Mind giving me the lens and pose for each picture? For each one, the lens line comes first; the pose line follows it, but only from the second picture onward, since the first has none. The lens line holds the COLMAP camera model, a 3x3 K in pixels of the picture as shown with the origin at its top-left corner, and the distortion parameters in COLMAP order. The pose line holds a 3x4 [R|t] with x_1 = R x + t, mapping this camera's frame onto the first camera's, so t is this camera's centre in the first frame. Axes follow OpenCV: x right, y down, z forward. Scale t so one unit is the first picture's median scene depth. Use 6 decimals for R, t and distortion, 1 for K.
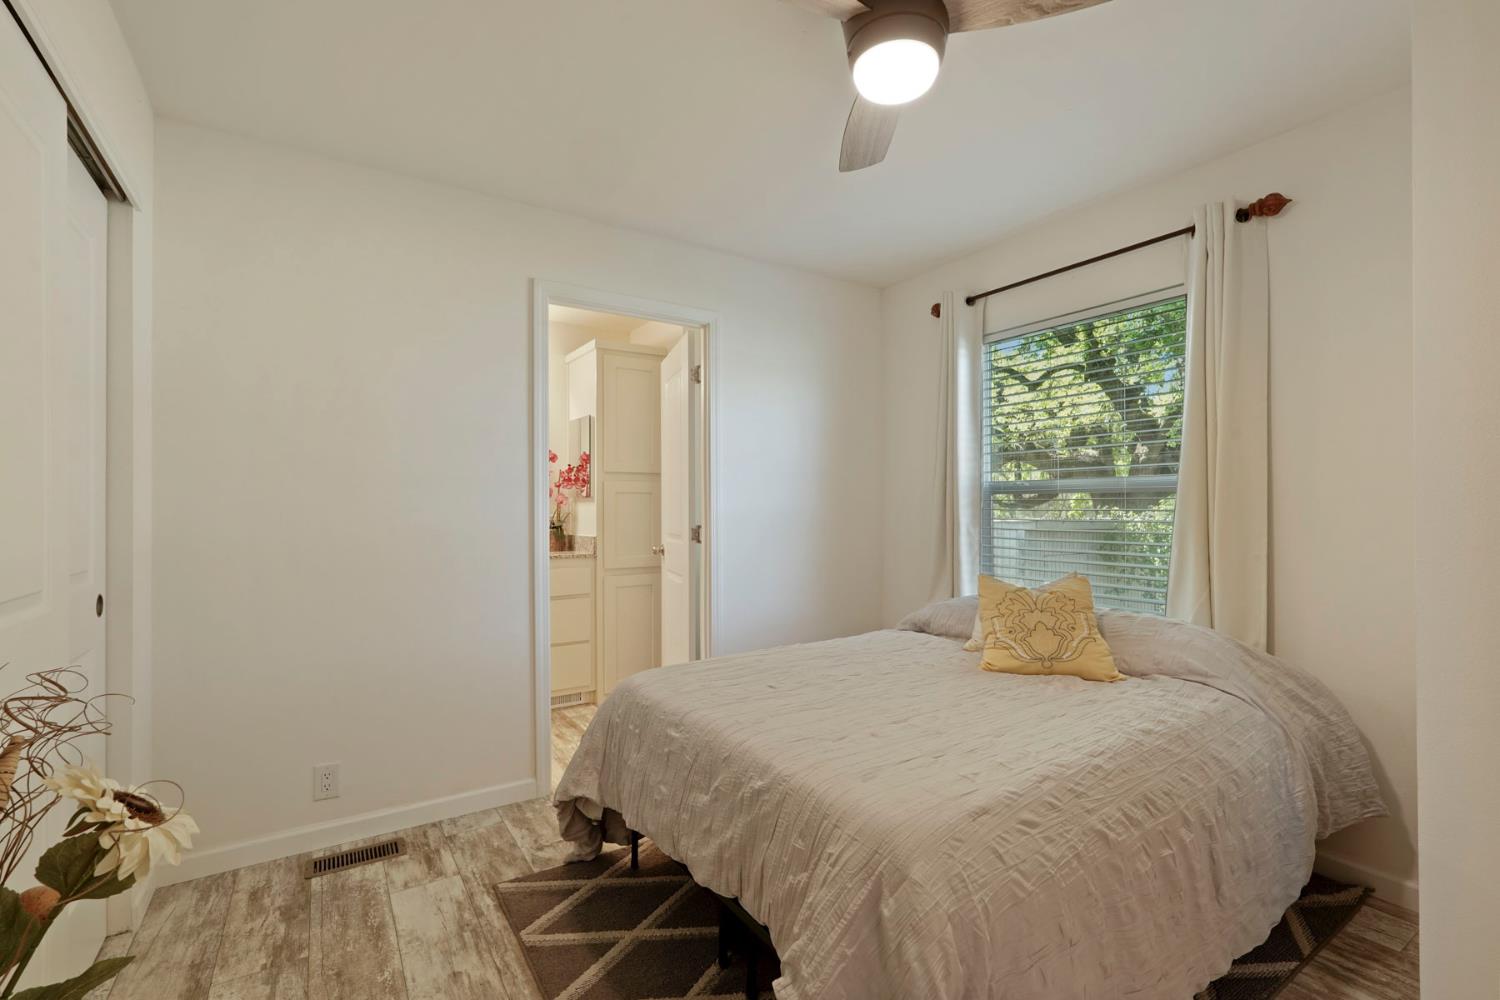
lens RADIAL K [[669.8, 0, 750.0], [0, 669.8, 500.0], [0, 0, 1]] dist [-0.012063, 0.007522]
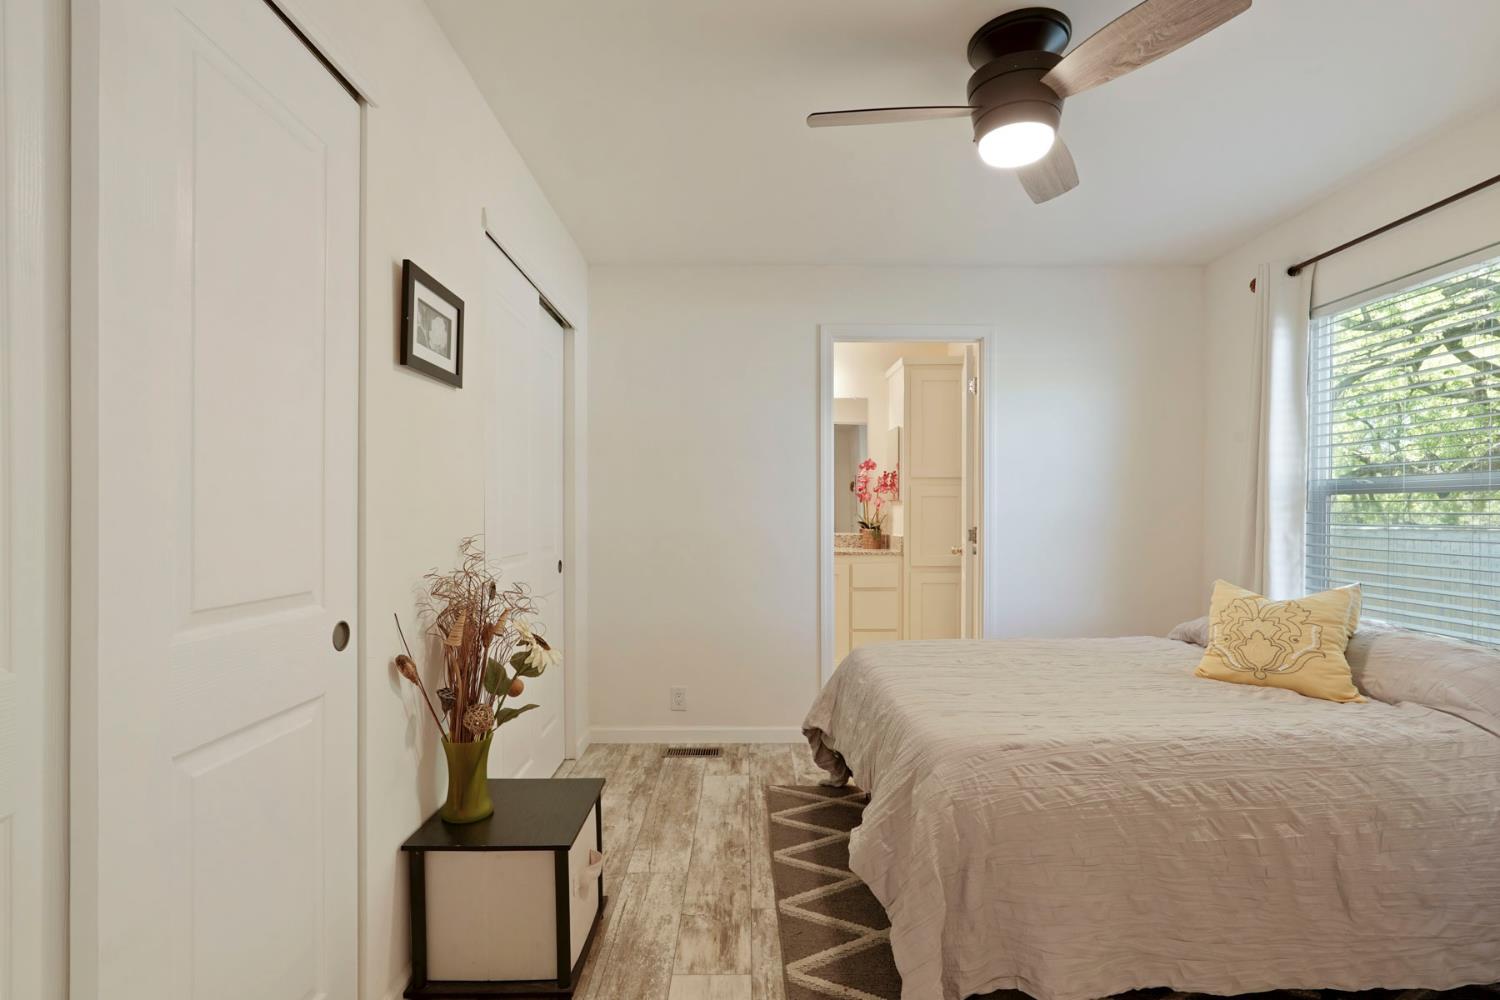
lens RADIAL K [[711.5, 0, 742.5], [0, 711.5, 506.4], [0, 0, 1]] dist [-0.002660, -0.000217]
pose [[0.836646, -0.001824, -0.547741, 0.386145], [0.005159, 0.999976, 0.004550, -0.003254], [0.547720, -0.006633, 0.836636, -0.253503]]
